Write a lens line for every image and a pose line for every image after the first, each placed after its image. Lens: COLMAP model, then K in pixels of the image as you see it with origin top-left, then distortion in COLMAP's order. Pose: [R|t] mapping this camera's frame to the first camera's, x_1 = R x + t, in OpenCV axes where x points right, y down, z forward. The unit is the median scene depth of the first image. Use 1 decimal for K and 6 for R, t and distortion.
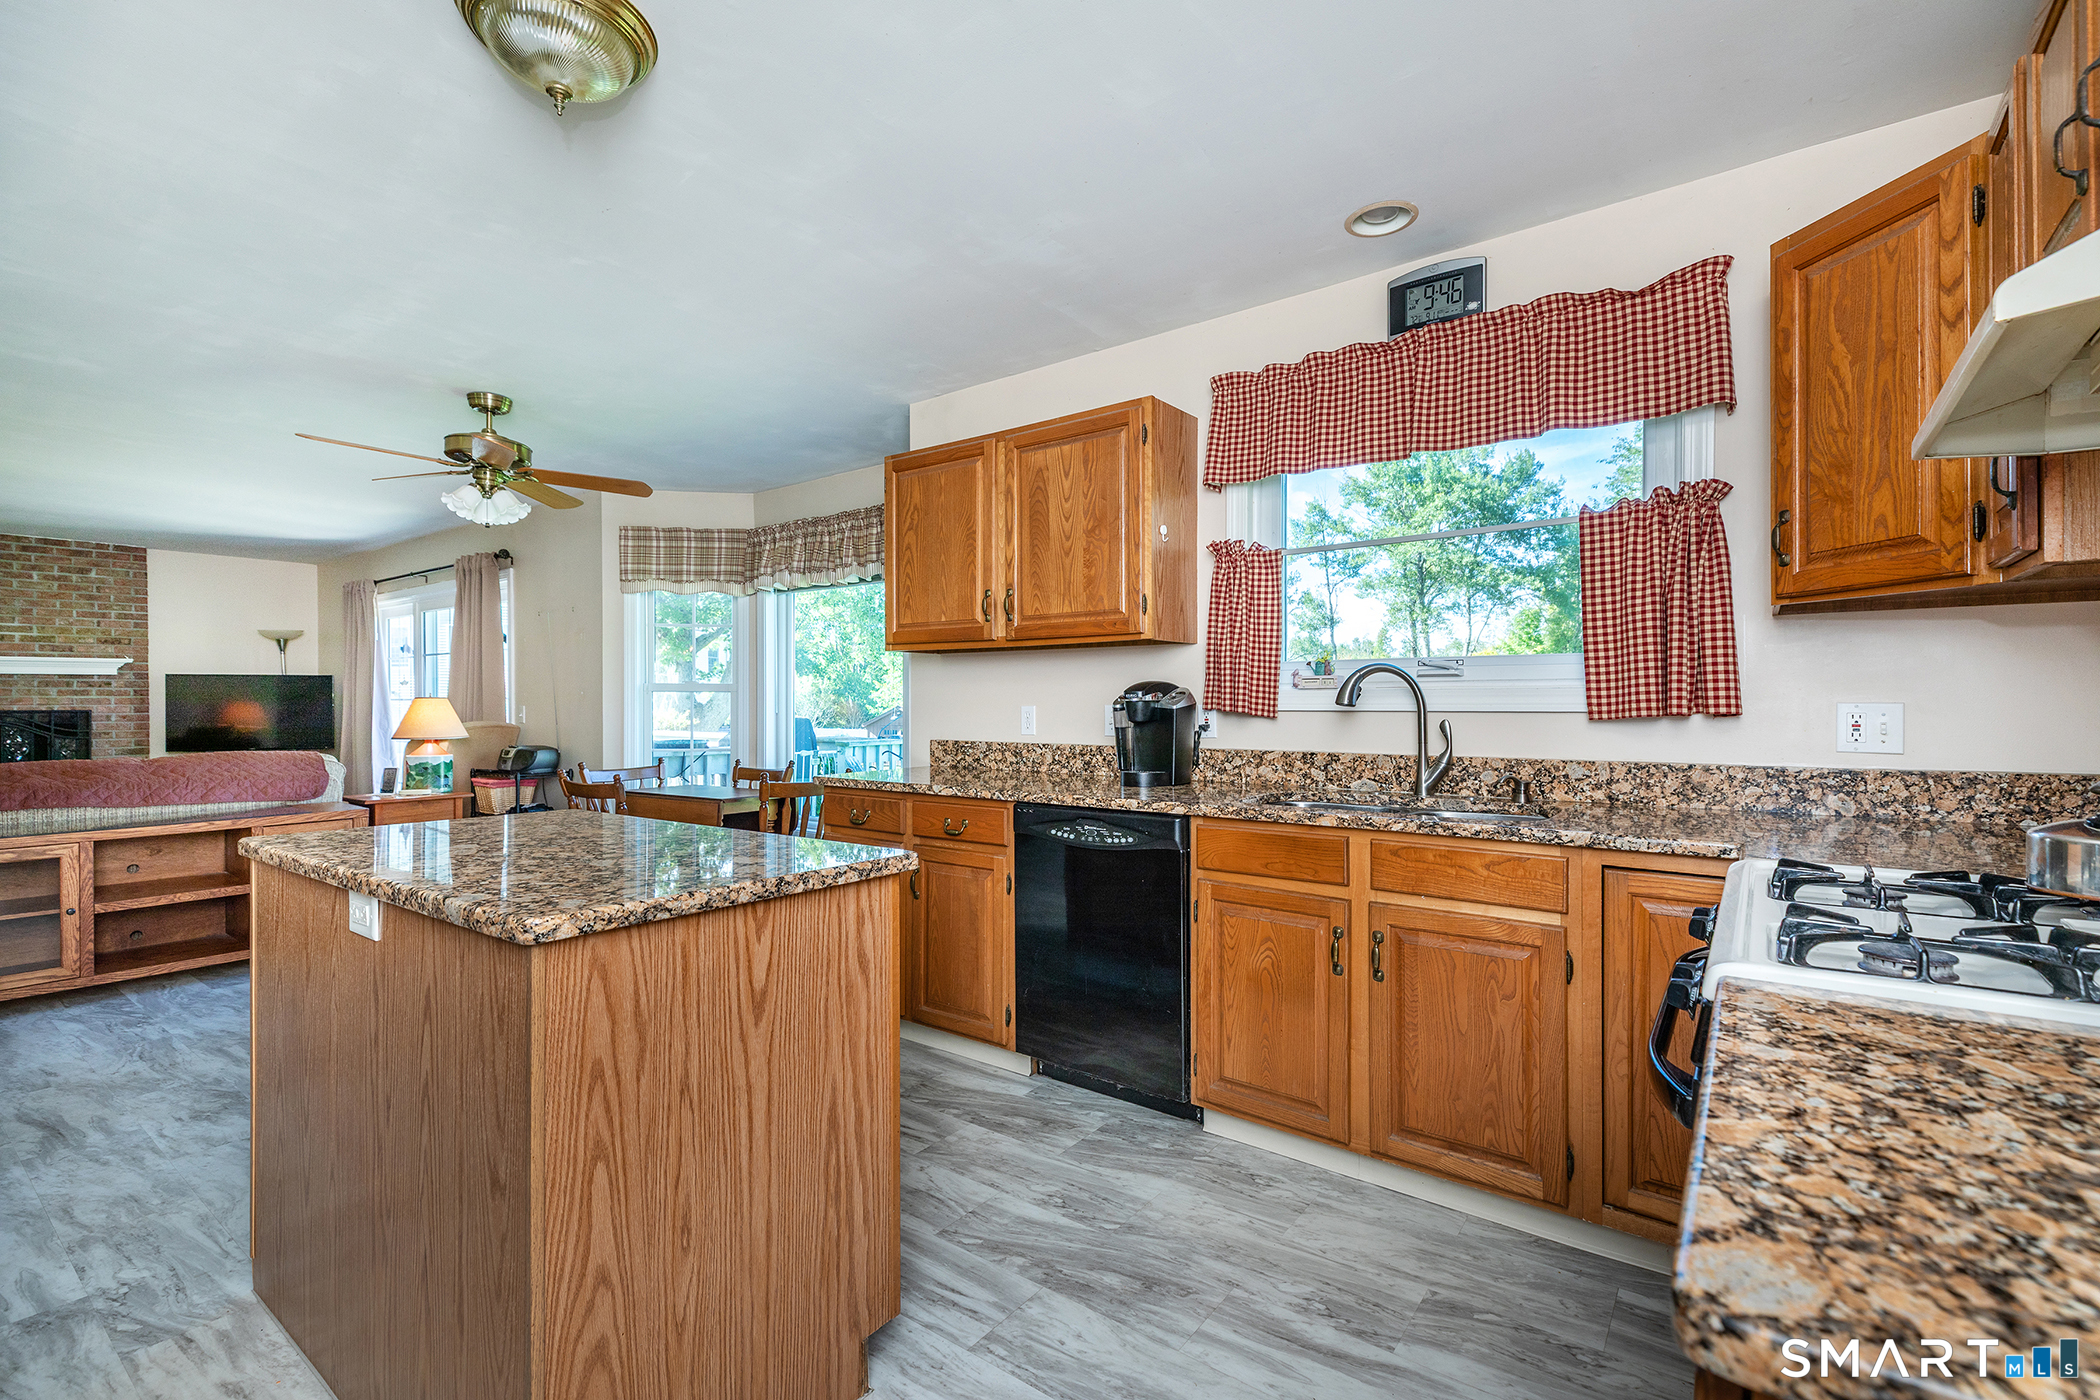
lens RADIAL K [[930.9, 0, 1056.0], [0, 930.9, 703.1], [0, 0, 1]] dist [-0.005397, -0.002593]
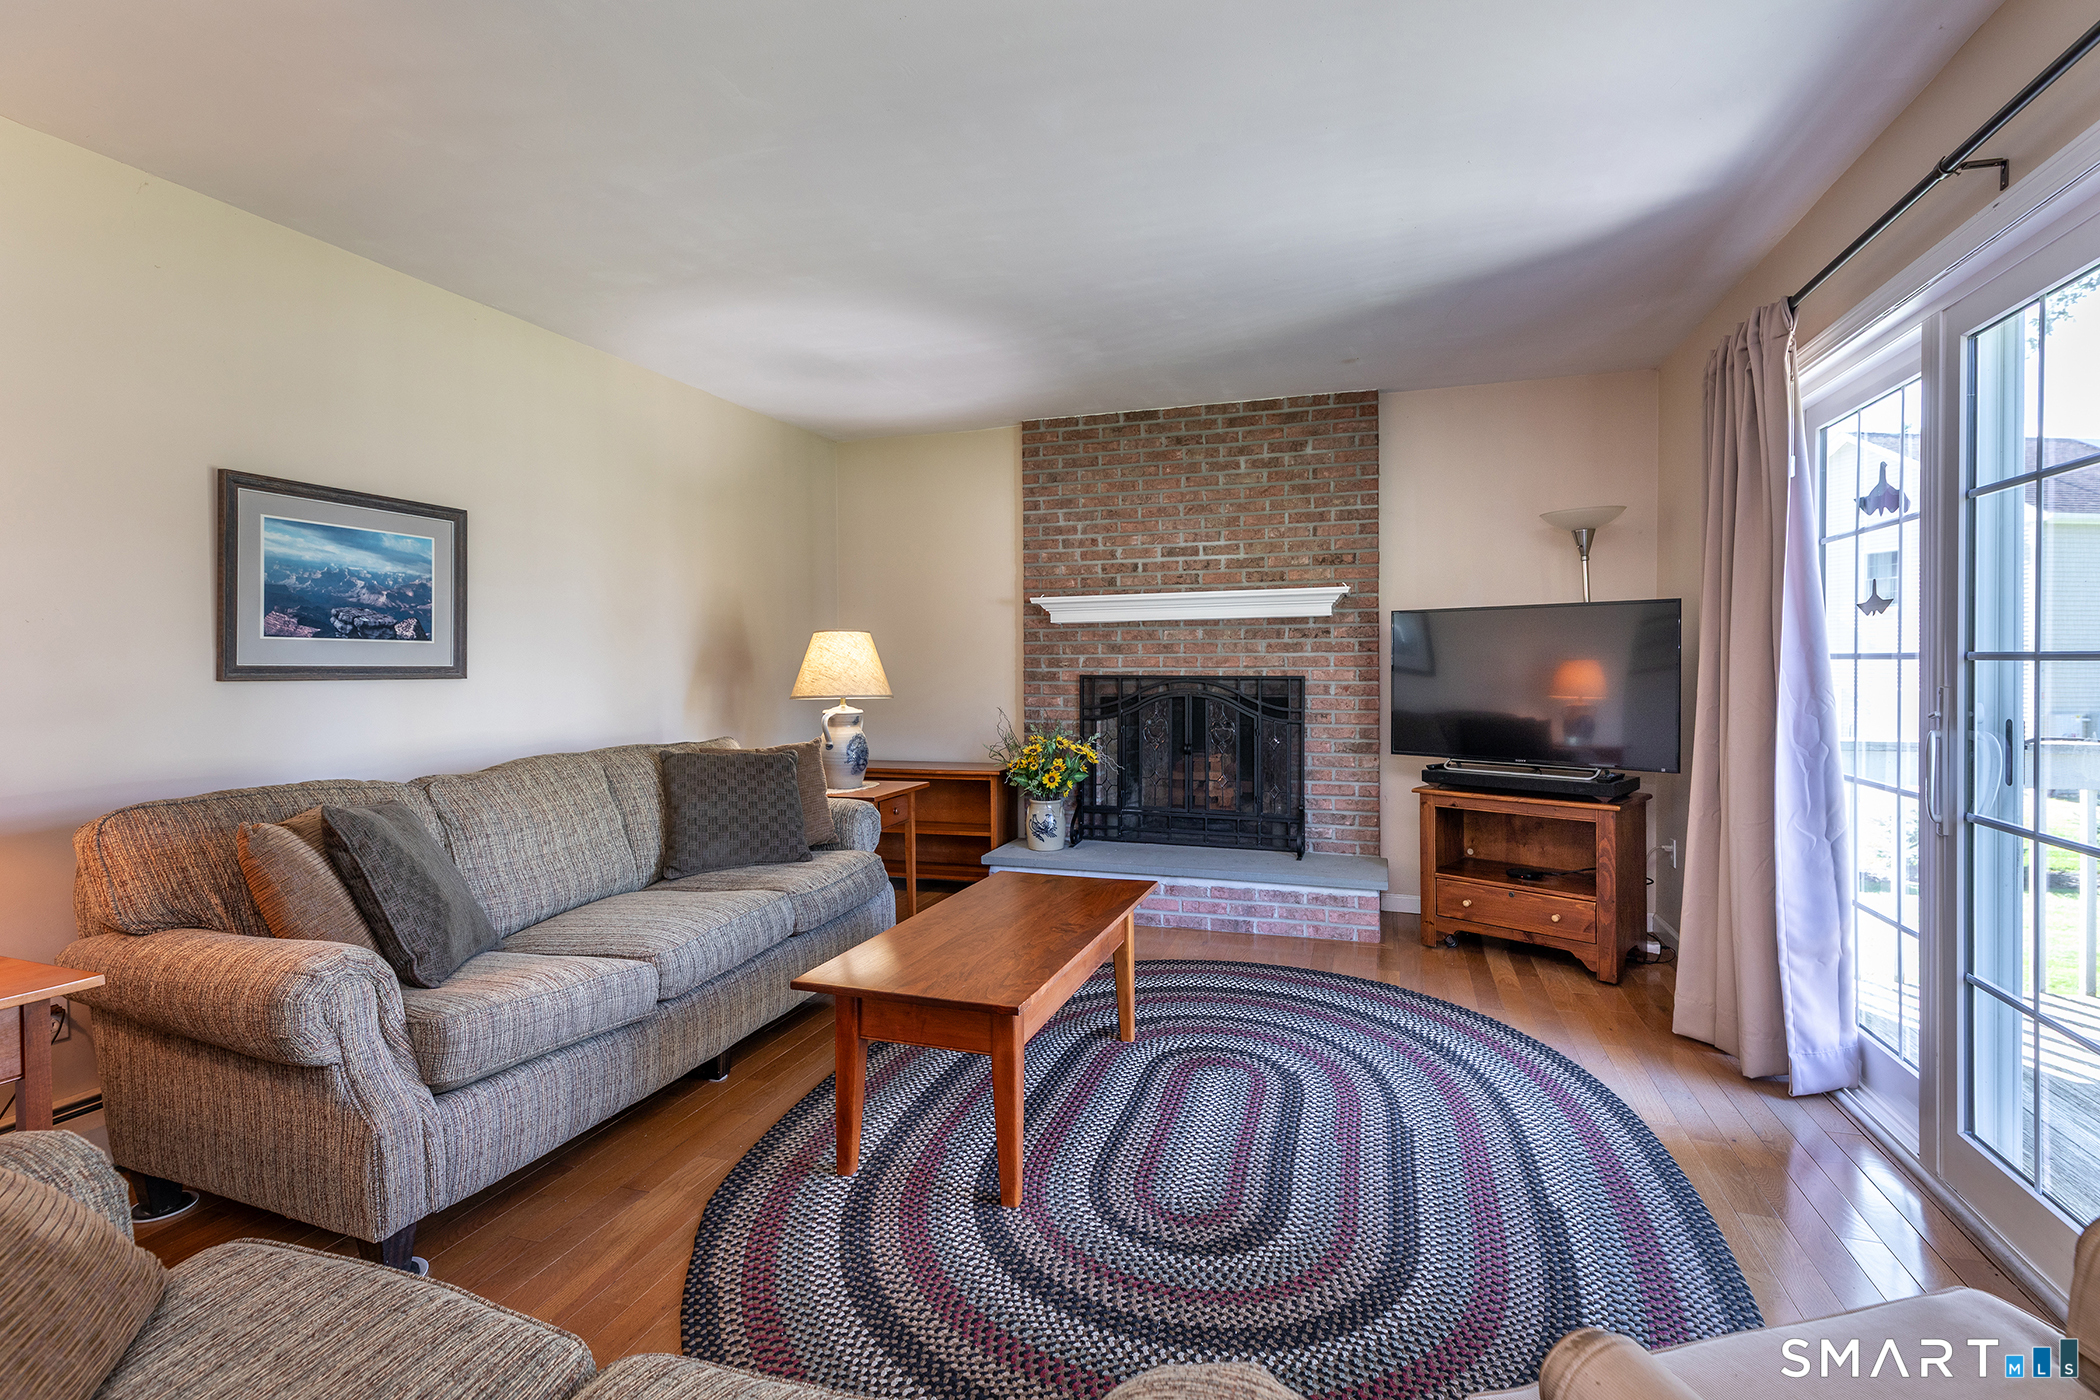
lens RADIAL K [[1018.6, 0, 1049.7], [0, 1018.6, 681.8], [0, 0, 1]] dist [0.001710, 0.000129]
pose [[0.338201, 0.017581, -0.940910, -0.488245], [-0.000523, 0.999829, 0.018494, -0.000927], [0.941074, -0.005762, 0.338152, 0.633348]]
